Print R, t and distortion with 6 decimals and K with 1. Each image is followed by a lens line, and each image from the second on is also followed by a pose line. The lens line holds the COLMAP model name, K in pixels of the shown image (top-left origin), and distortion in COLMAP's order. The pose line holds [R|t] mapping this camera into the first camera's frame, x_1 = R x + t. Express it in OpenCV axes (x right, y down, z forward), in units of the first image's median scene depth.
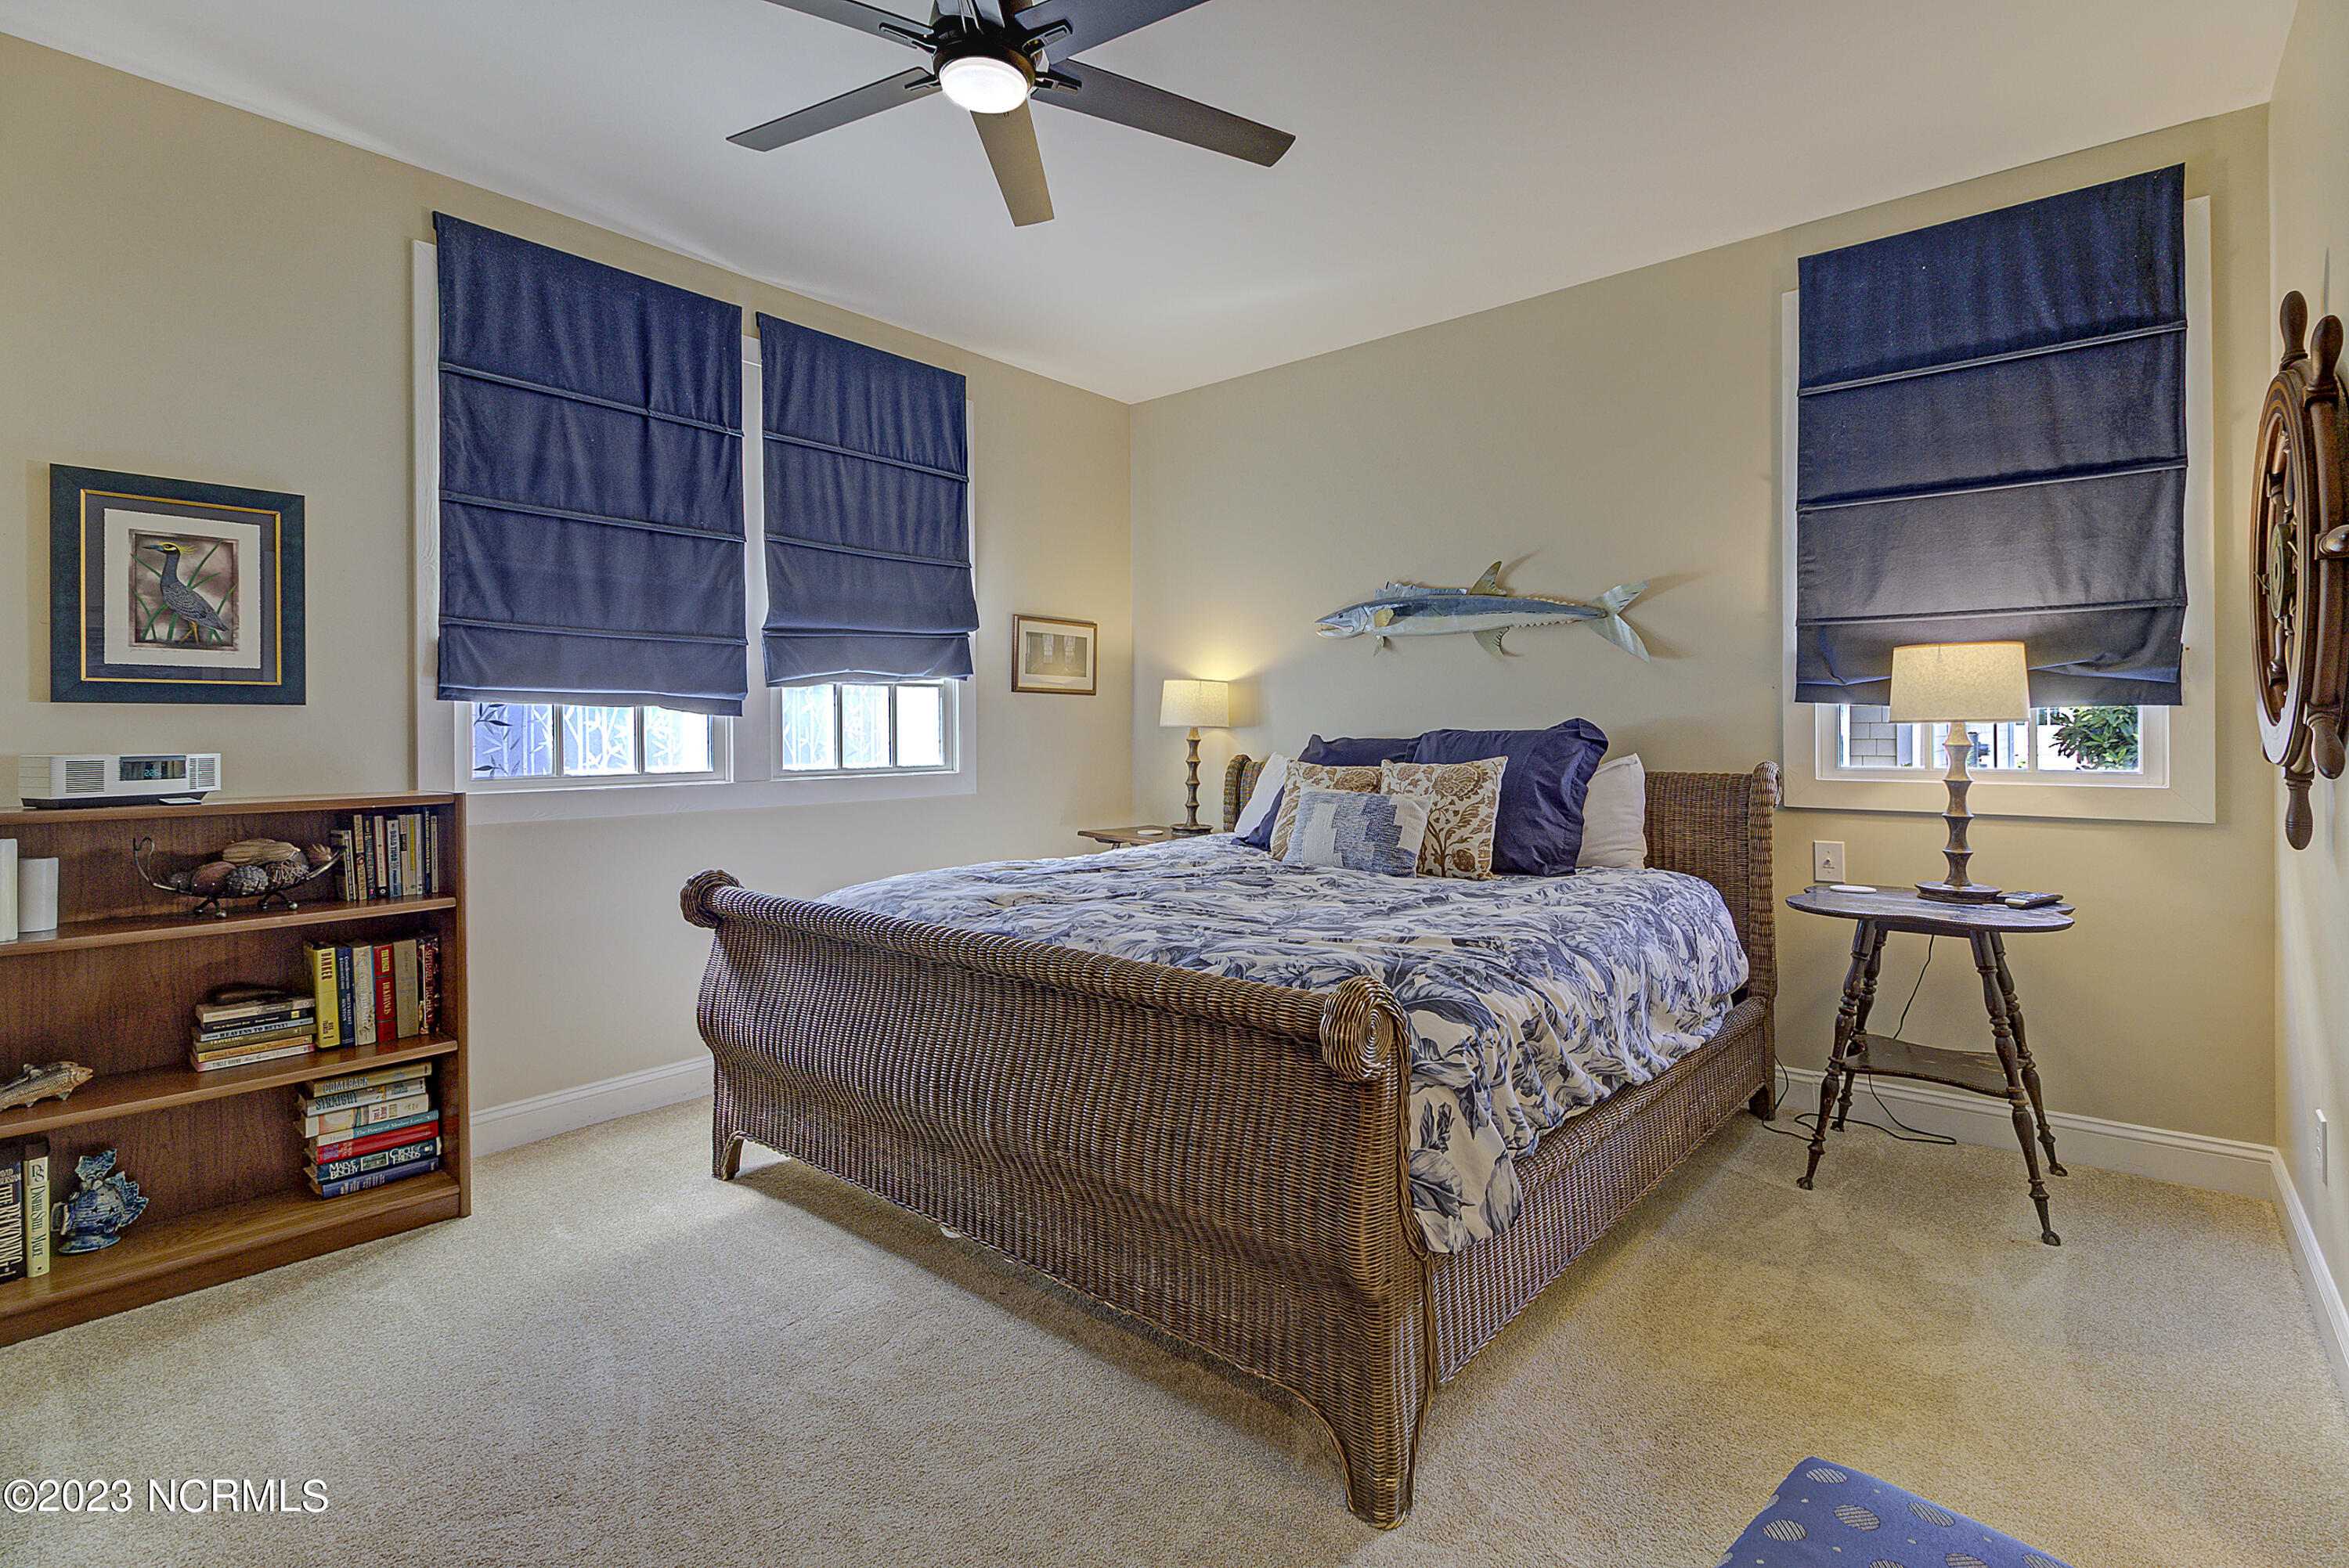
lens RADIAL K [[1084.7, 0, 1175.8], [0, 1084.7, 730.1], [0, 0, 1]] dist [0.008185, -0.007085]
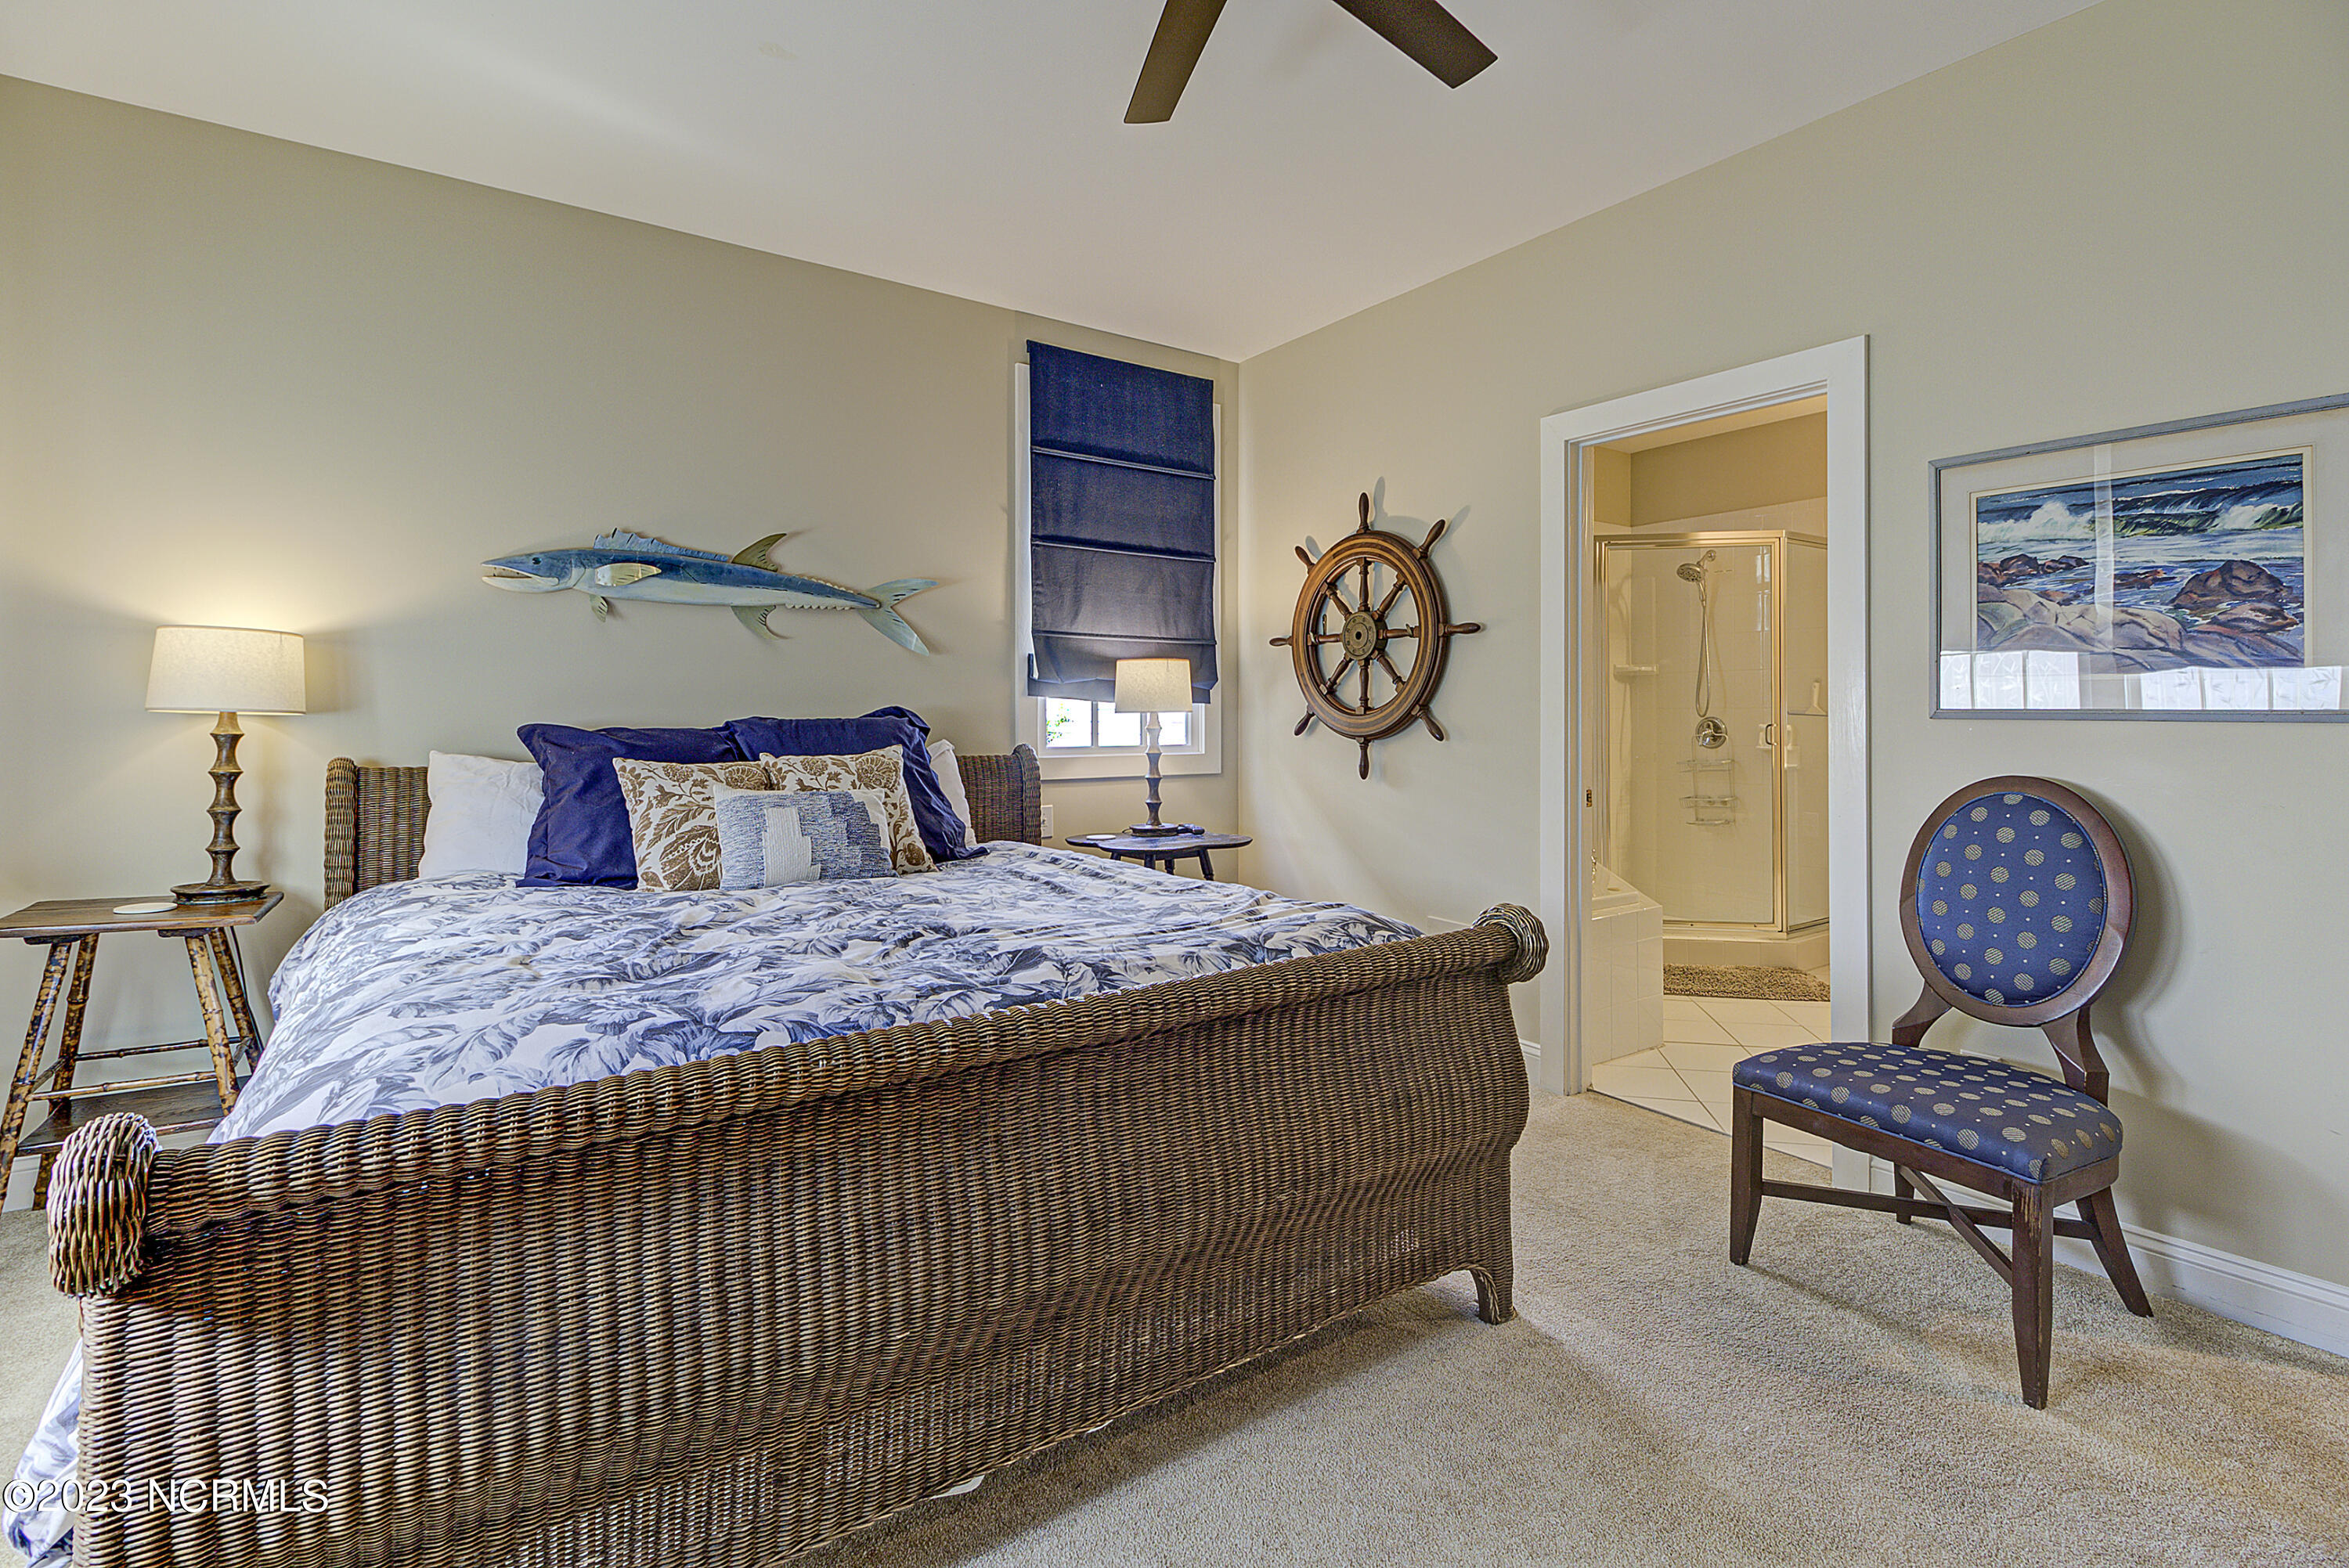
lens RADIAL K [[1084.7, 0, 1195.7], [0, 1084.7, 714.6], [0, 0, 1]] dist [0.008185, -0.007085]
pose [[0.244091, 0.006047, 0.969733, -0.598411], [0.000926, 0.999979, -0.006468, 0.003892], [-0.969752, 0.002476, 0.244081, 0.522715]]
